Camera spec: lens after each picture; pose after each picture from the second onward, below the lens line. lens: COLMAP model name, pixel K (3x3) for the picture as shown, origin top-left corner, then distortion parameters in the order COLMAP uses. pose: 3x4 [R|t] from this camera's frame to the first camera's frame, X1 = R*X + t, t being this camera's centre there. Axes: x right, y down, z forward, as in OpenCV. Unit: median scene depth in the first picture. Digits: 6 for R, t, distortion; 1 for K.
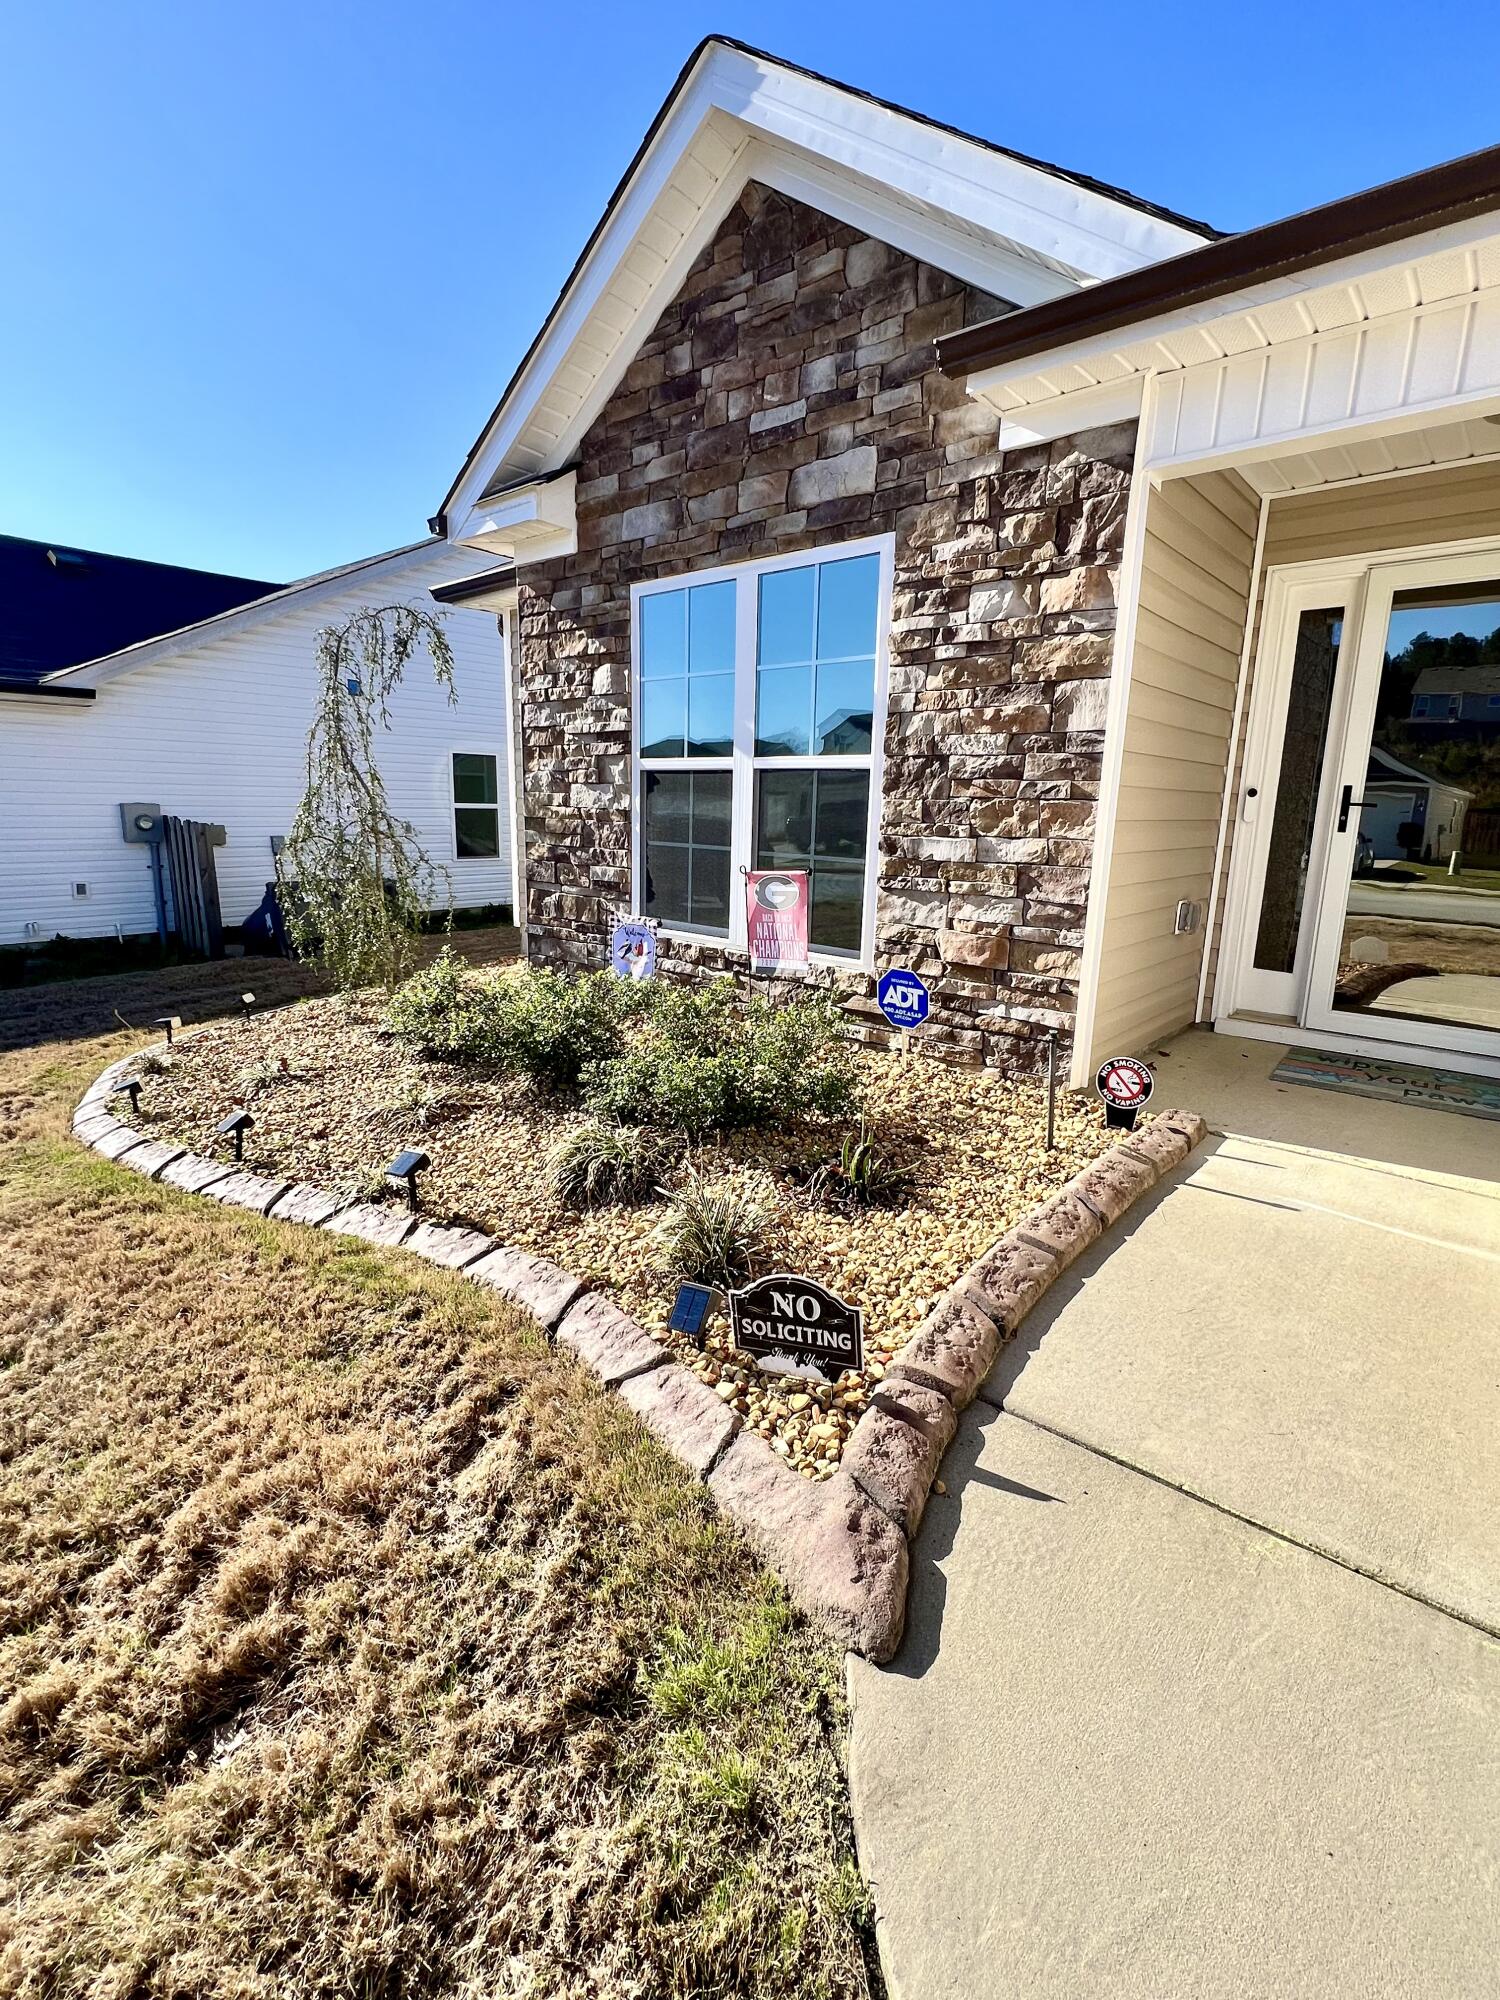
lens RADIAL K [[921.2, 0, 744.1], [0, 921.2, 998.5], [0, 0, 1]] dist [-0.004258, 0.000183]
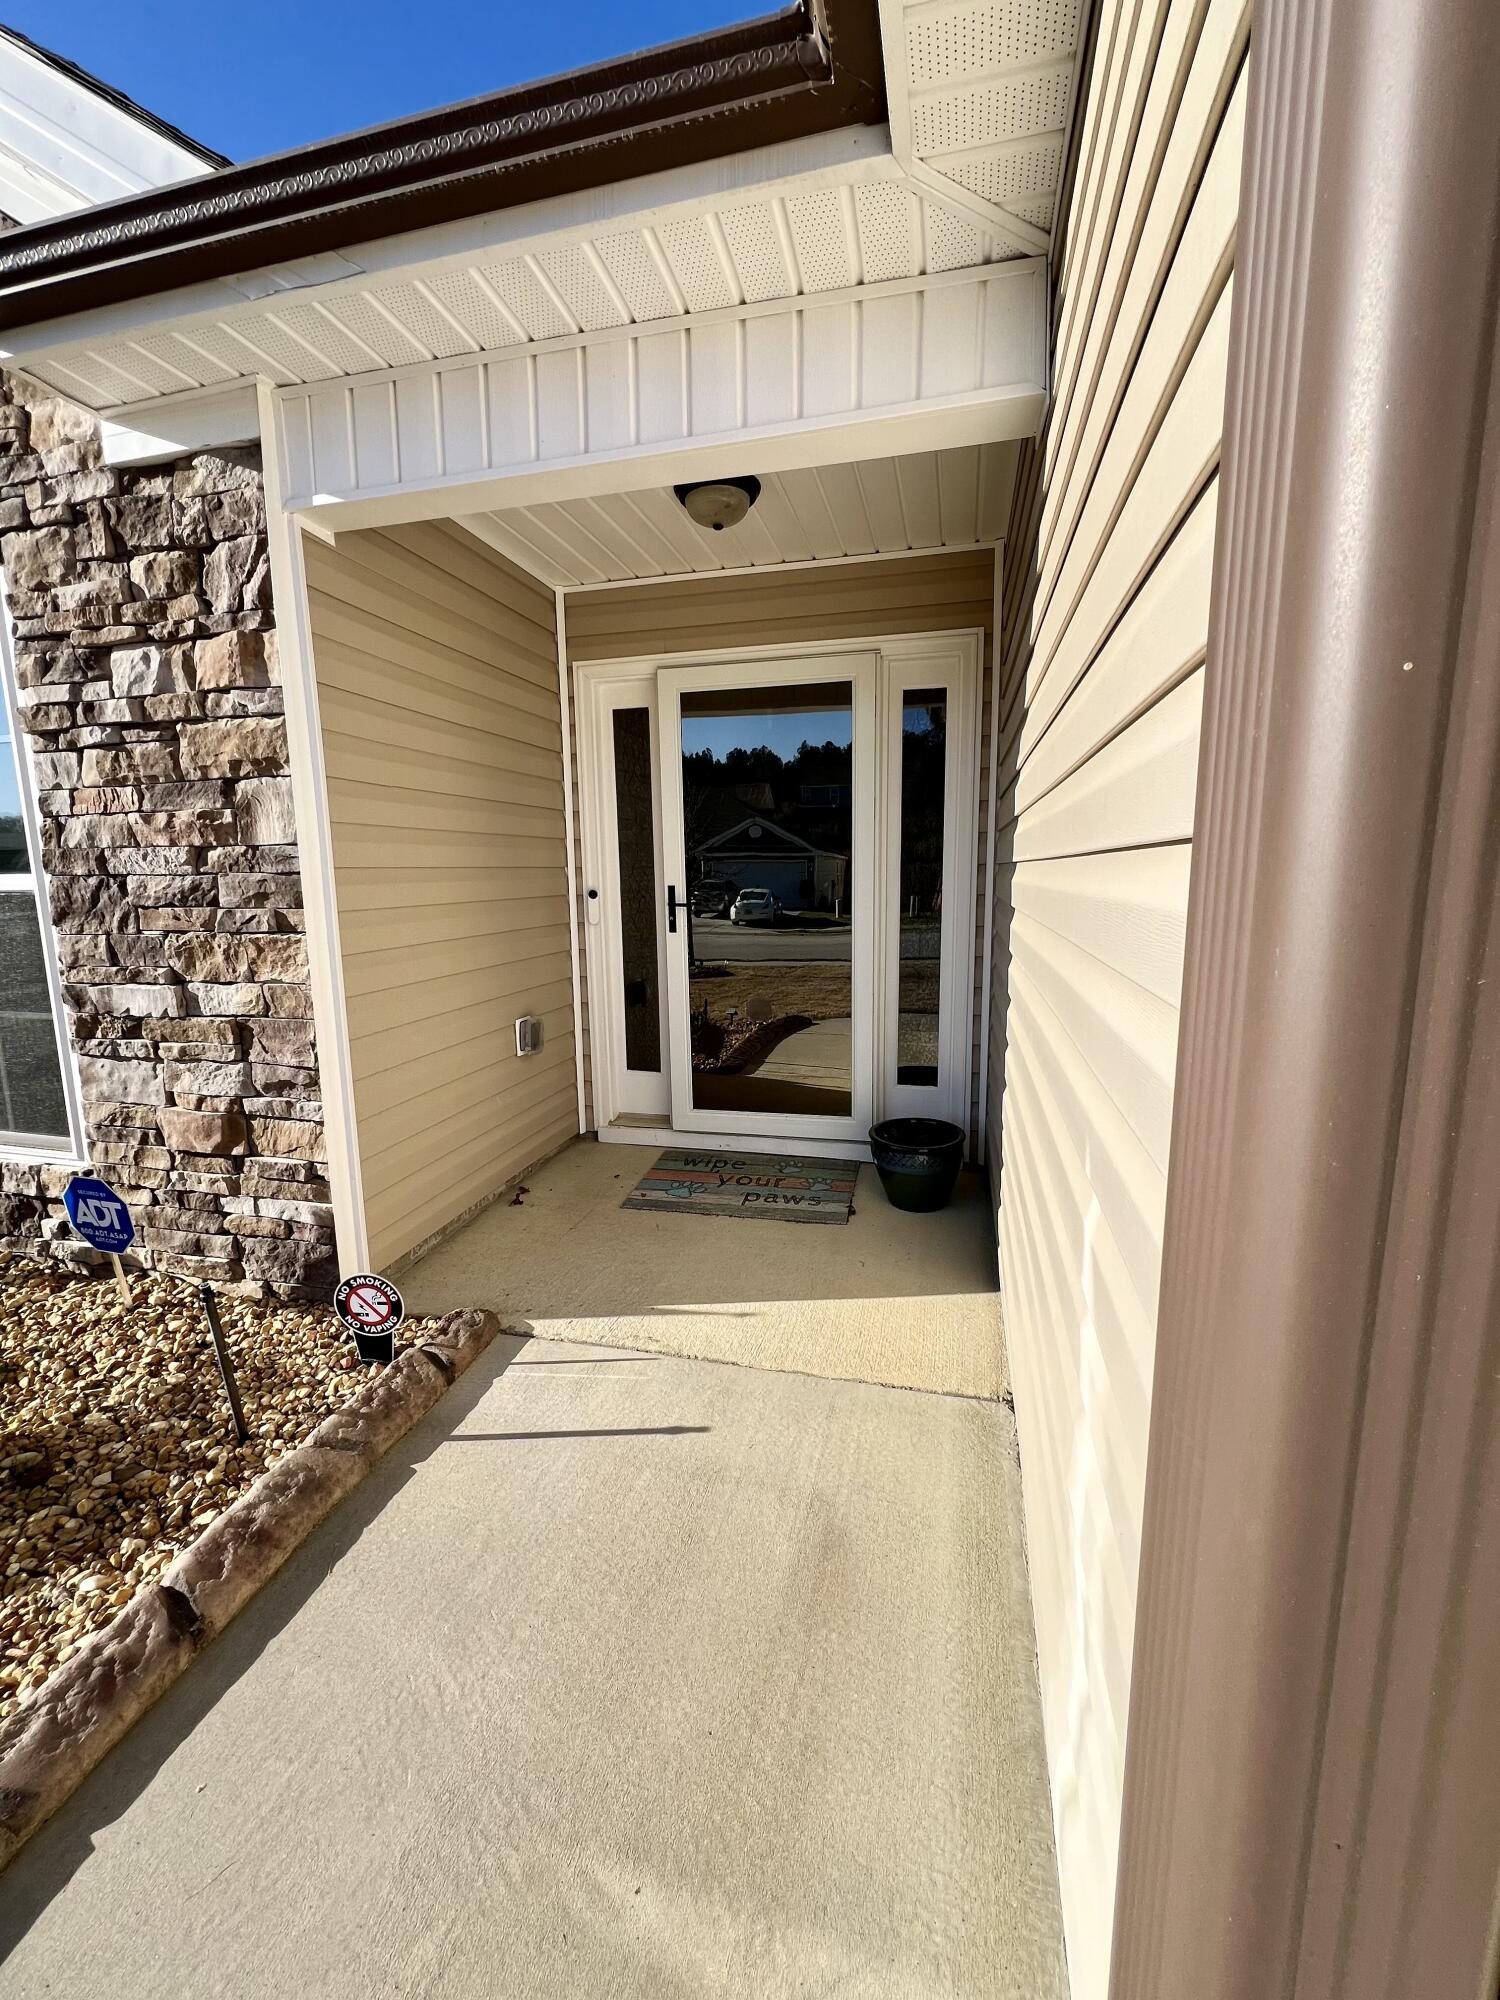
lens RADIAL K [[804.5, 0, 747.1], [0, 804.5, 998.6], [0, 0, 1]] dist [0.000608, 0.000372]
pose [[0.889261, -0.103381, 0.445564, 0.363597], [0.127000, 0.991627, -0.023388, -0.088683], [-0.439415, 0.077385, 0.894945, 0.217986]]
